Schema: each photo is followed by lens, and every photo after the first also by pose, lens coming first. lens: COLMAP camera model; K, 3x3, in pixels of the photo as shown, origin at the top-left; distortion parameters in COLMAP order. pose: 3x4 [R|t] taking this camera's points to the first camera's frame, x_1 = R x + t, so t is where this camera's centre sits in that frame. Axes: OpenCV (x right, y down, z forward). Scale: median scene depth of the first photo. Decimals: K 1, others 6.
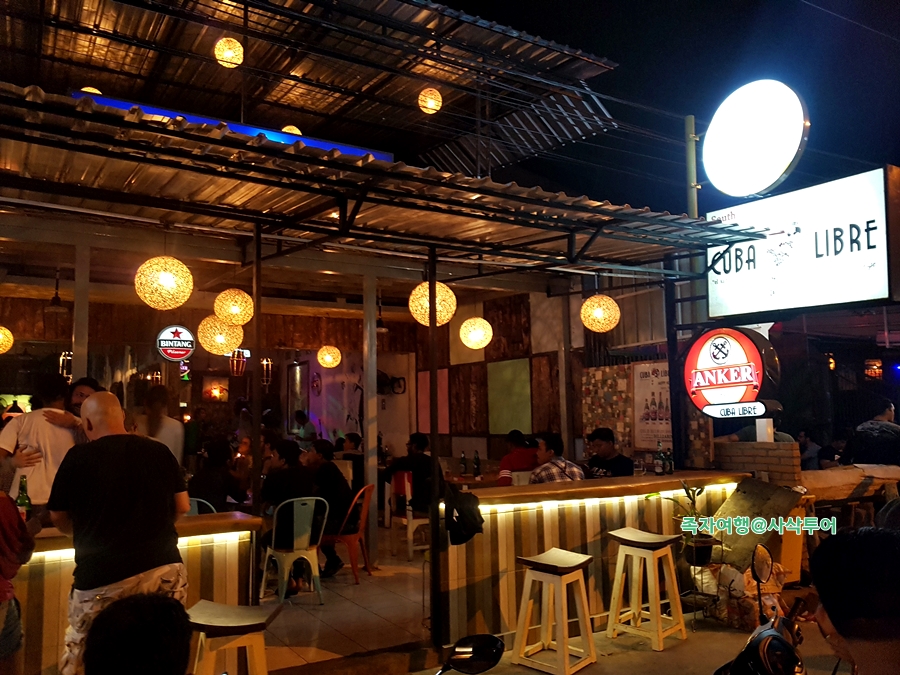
lens RADIAL K [[680.7, 0, 449.2], [0, 680.7, 358.8], [0, 0, 1]] dist [0.033414, -0.051665]
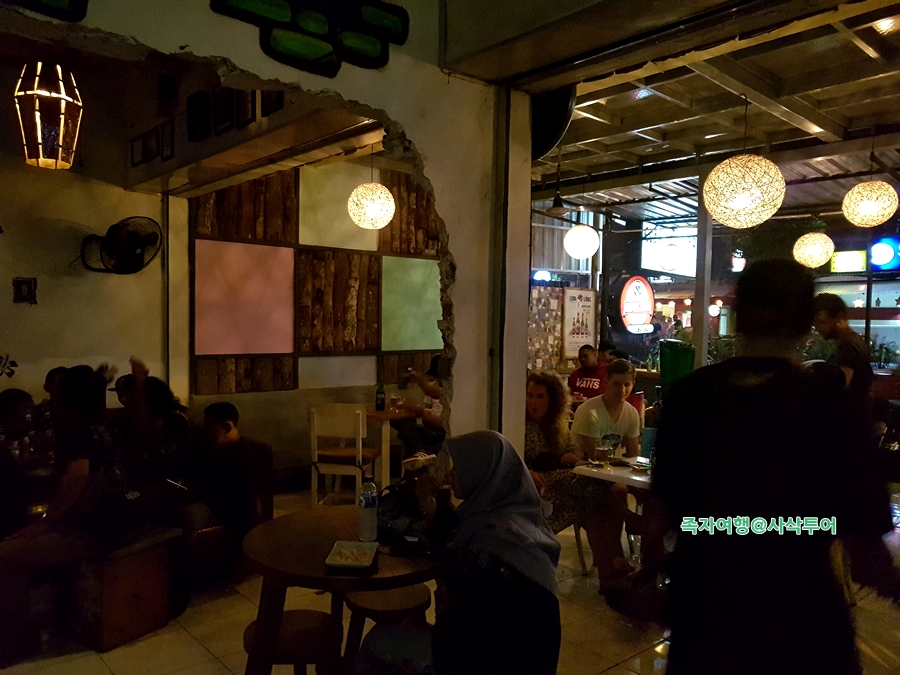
lens RADIAL K [[680.7, 0, 449.2], [0, 680.7, 358.8], [0, 0, 1]] dist [0.033414, -0.051665]
pose [[-0.130370, -0.037091, 0.990771, -0.872660], [-0.097758, 0.994911, 0.024383, 0.117966], [-0.986634, -0.093677, -0.133333, 1.296096]]
